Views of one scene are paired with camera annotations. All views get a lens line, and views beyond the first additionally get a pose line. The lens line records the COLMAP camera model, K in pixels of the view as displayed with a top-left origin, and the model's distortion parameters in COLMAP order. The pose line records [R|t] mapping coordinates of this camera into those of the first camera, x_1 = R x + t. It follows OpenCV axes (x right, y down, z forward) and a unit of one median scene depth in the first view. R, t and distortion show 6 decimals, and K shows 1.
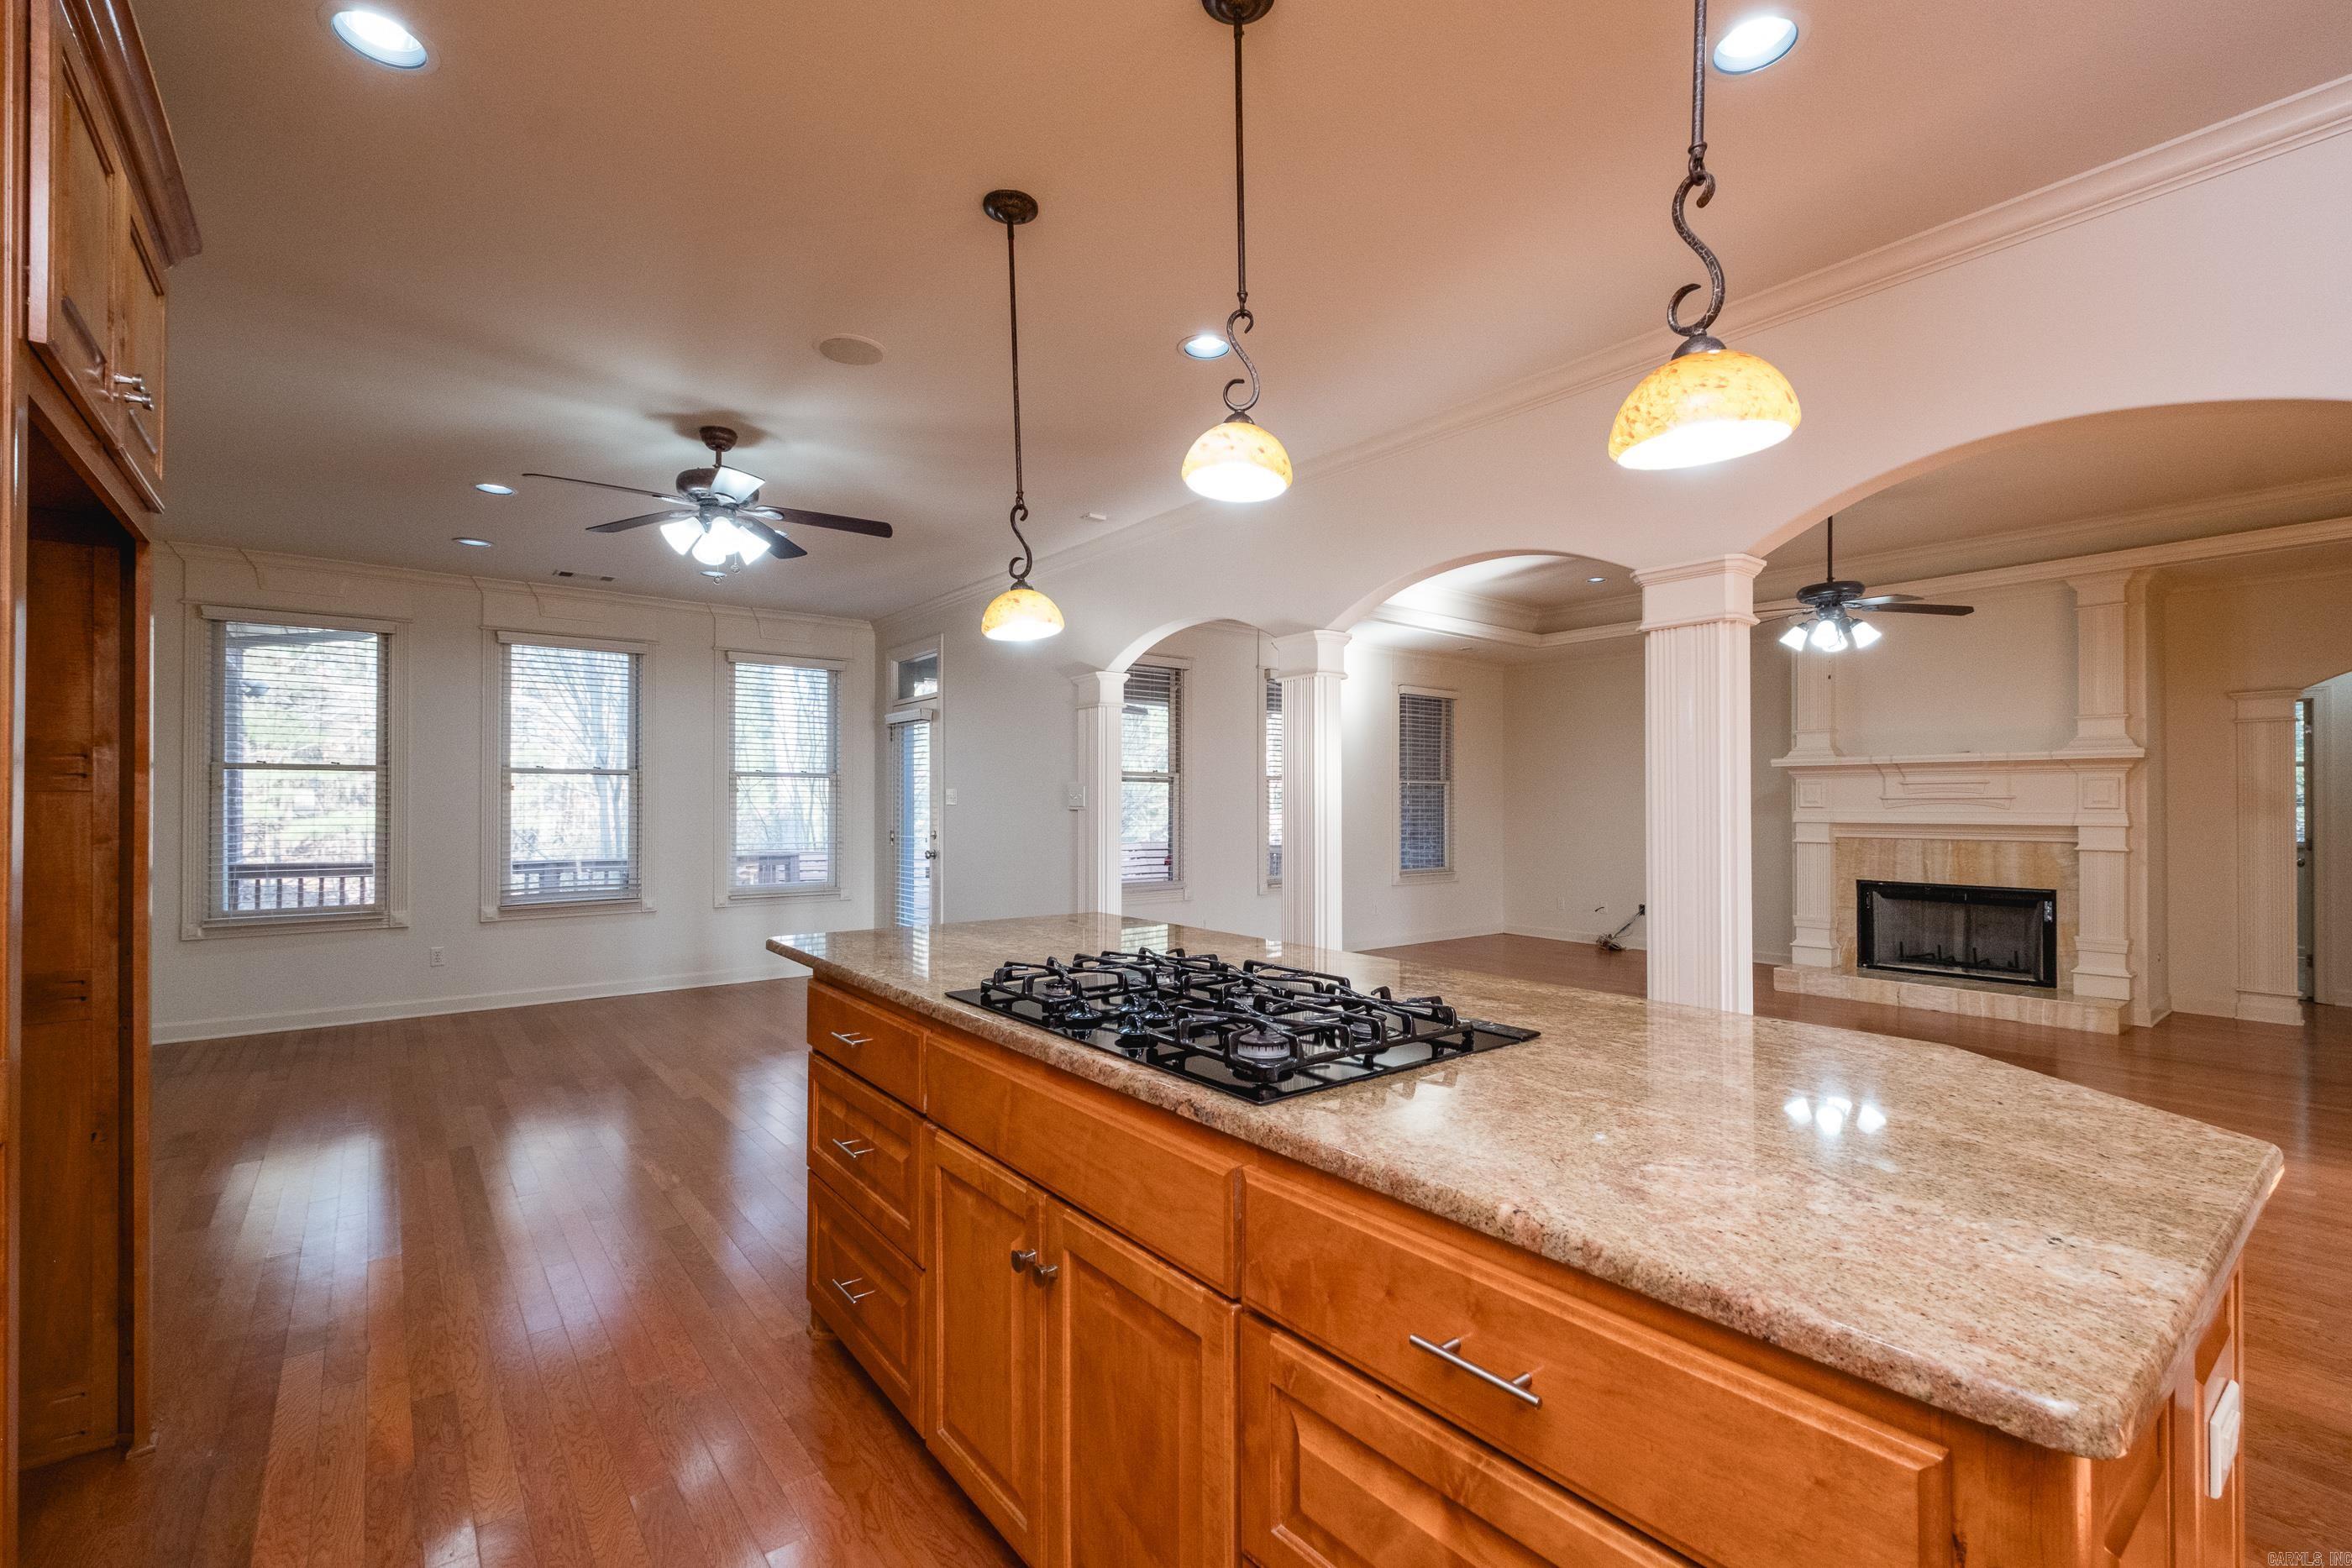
lens RADIAL K [[1030.2, 0, 1167.8], [0, 1030.2, 795.4], [0, 0, 1]] dist [-0.001336, -0.000707]
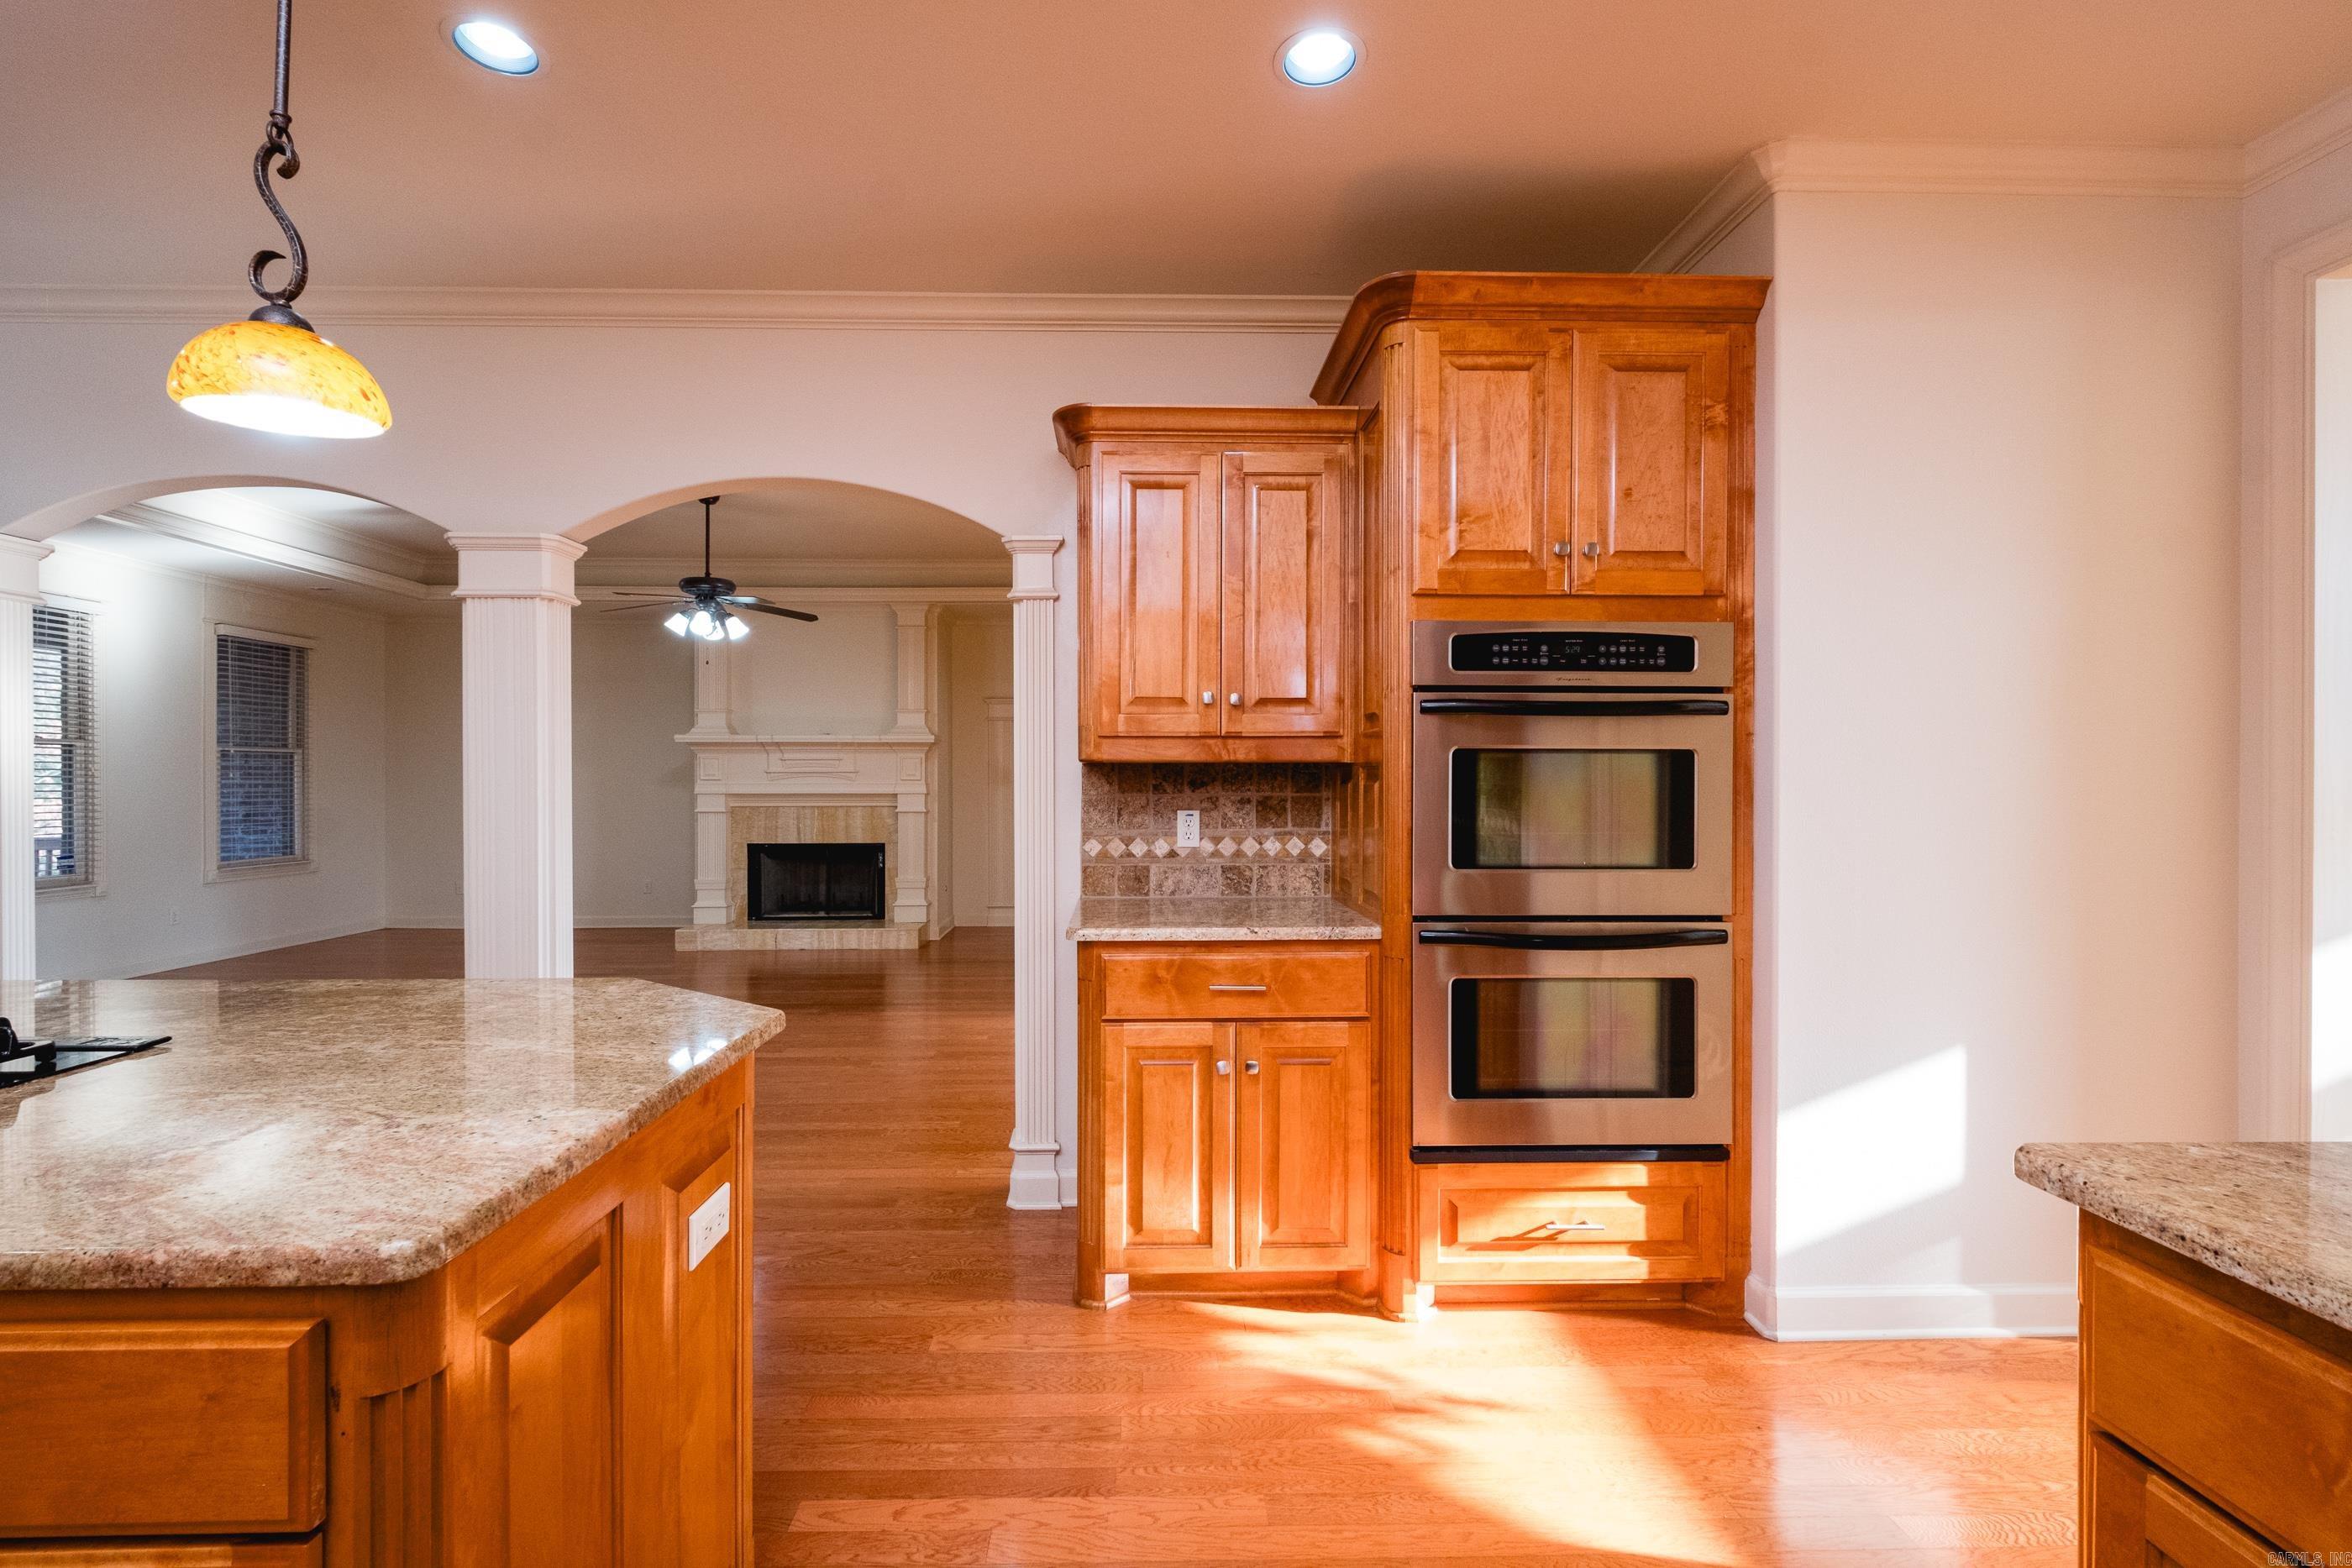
lens RADIAL K [[1022.8, 0, 1181.9], [0, 1022.8, 780.6], [0, 0, 1]] dist [-0.001670, -0.001323]
pose [[0.585732, -0.003374, 0.810498, 0.043869], [-0.006120, 0.999944, 0.008586, -0.000334], [-0.810482, -0.009989, 0.585679, -0.055961]]
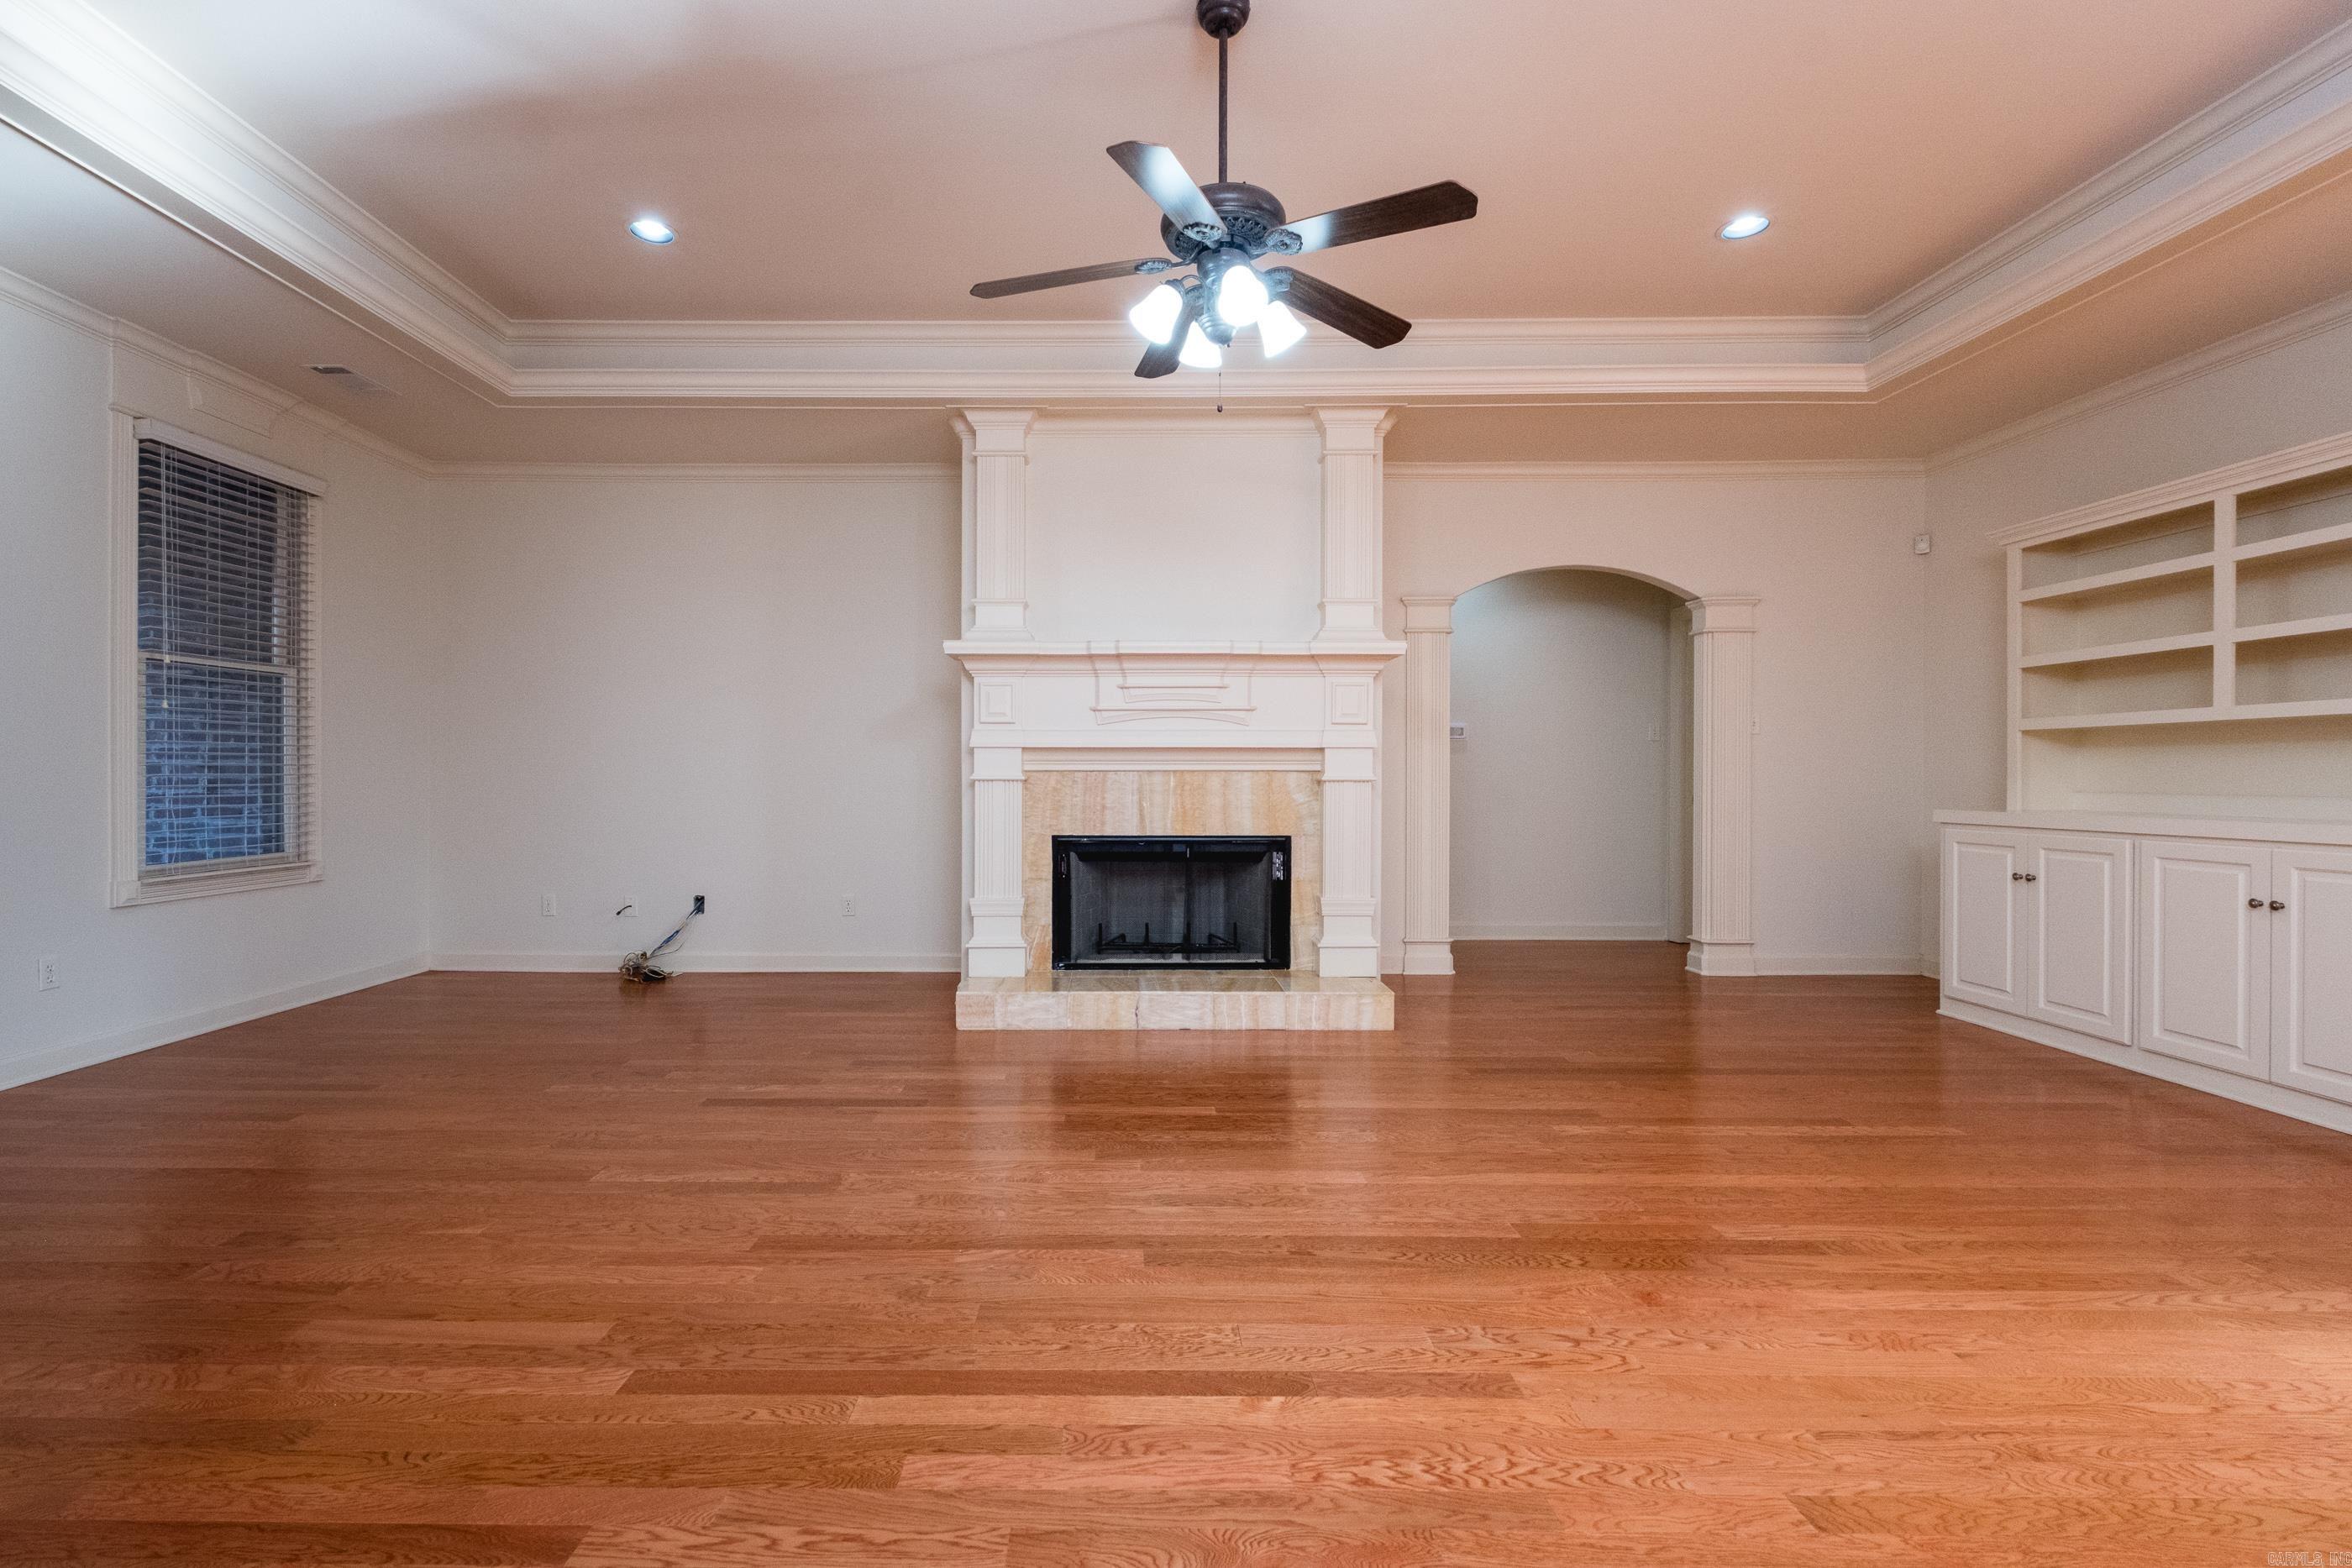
lens RADIAL K [[1017.9, 0, 1128.2], [0, 1017.9, 774.2], [0, 0, 1]] dist [0.000037, -0.001133]
pose [[0.615999, -0.000786, 0.787747, 0.230338], [-0.007422, 0.999949, 0.006801, 0.045963], [-0.787712, -0.010036, 0.615962, 0.678347]]
